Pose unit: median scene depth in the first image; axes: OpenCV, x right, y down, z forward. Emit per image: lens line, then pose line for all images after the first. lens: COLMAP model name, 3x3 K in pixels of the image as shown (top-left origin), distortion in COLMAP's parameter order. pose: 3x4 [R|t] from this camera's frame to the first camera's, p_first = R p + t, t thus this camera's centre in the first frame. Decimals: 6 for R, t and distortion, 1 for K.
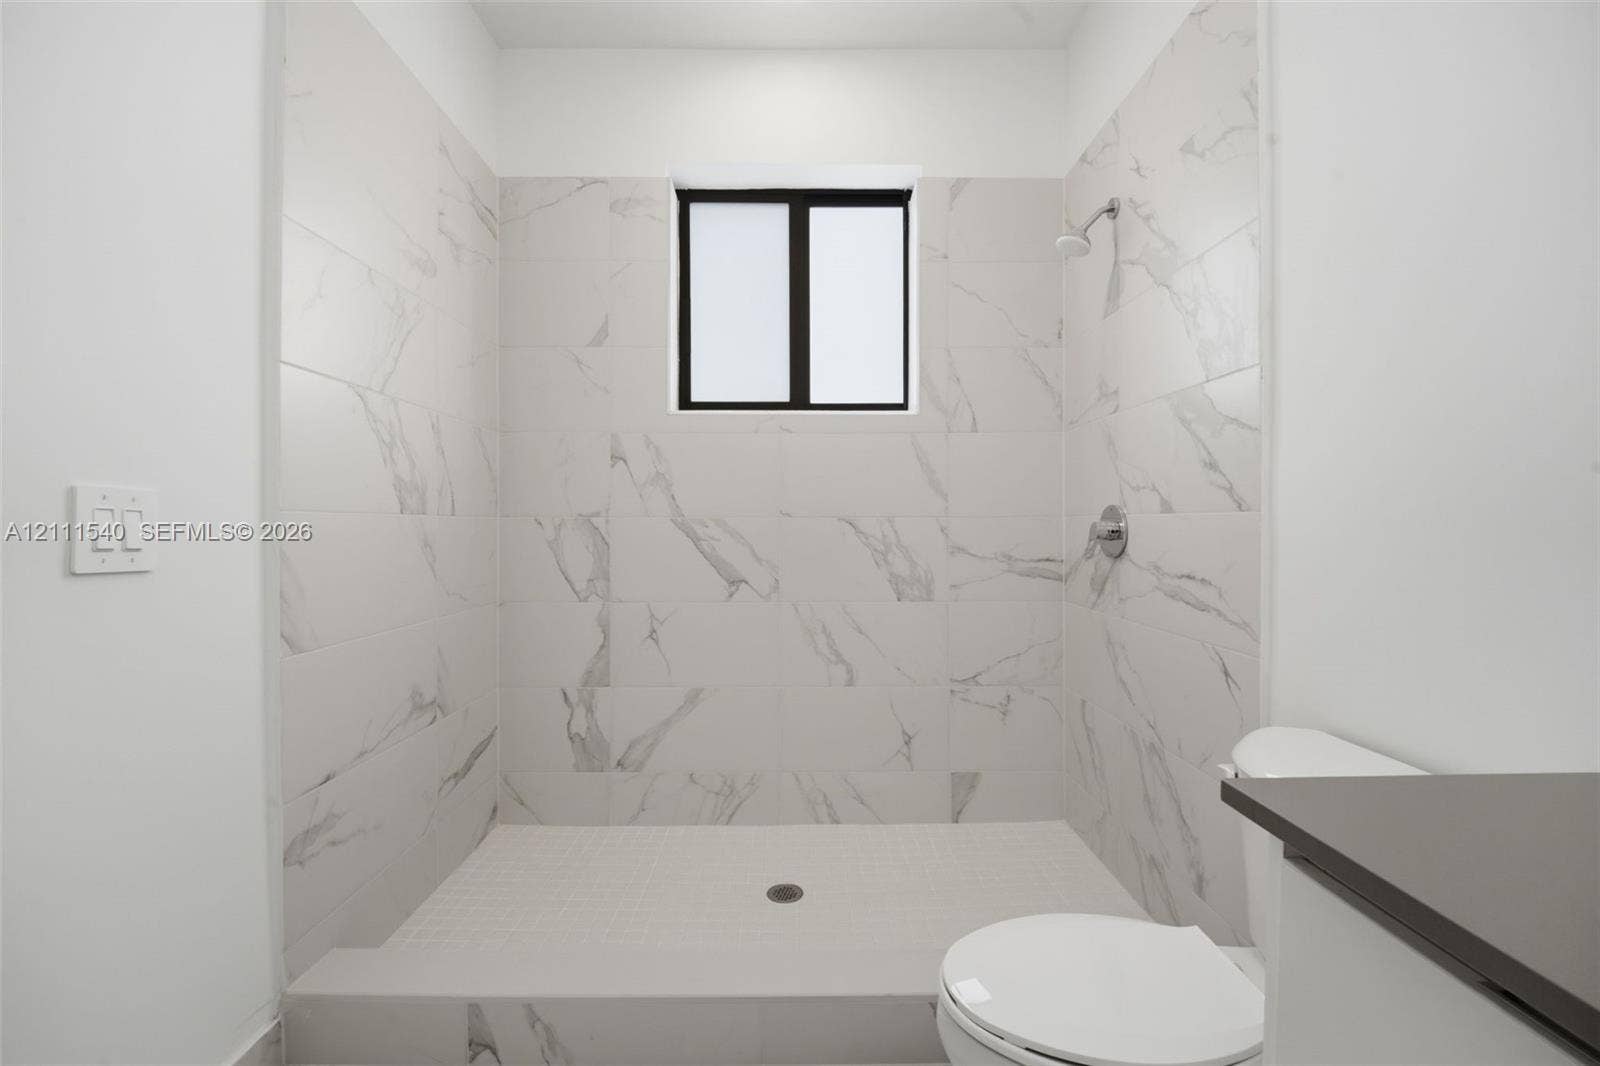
lens RADIAL K [[661.5, 0, 800.1], [0, 661.5, 522.8], [0, 0, 1]] dist [0.029385, -0.036371]
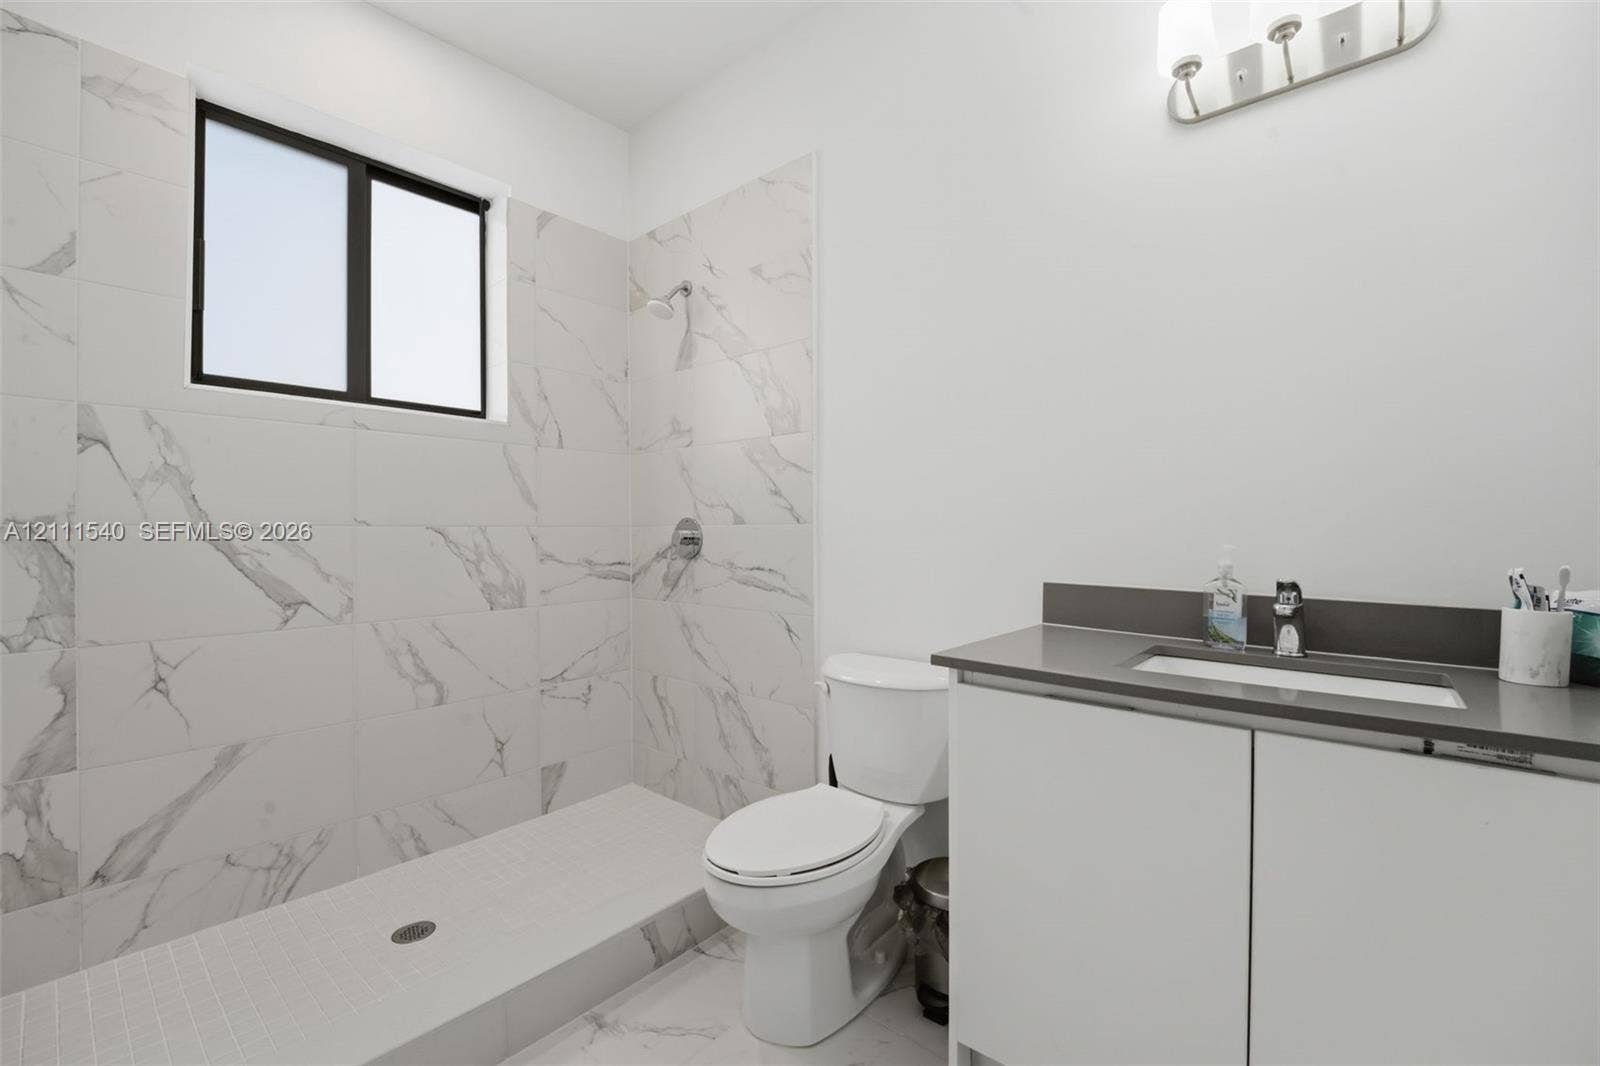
lens RADIAL K [[669.8, 0, 798.7], [0, 669.8, 521.2], [0, 0, 1]] dist [0.013540, -0.013361]
pose [[0.667668, 0.009954, 0.744393, -0.302429], [0.002453, 0.999876, -0.015570, 0.000869], [-0.744455, 0.012222, 0.667561, -0.024417]]
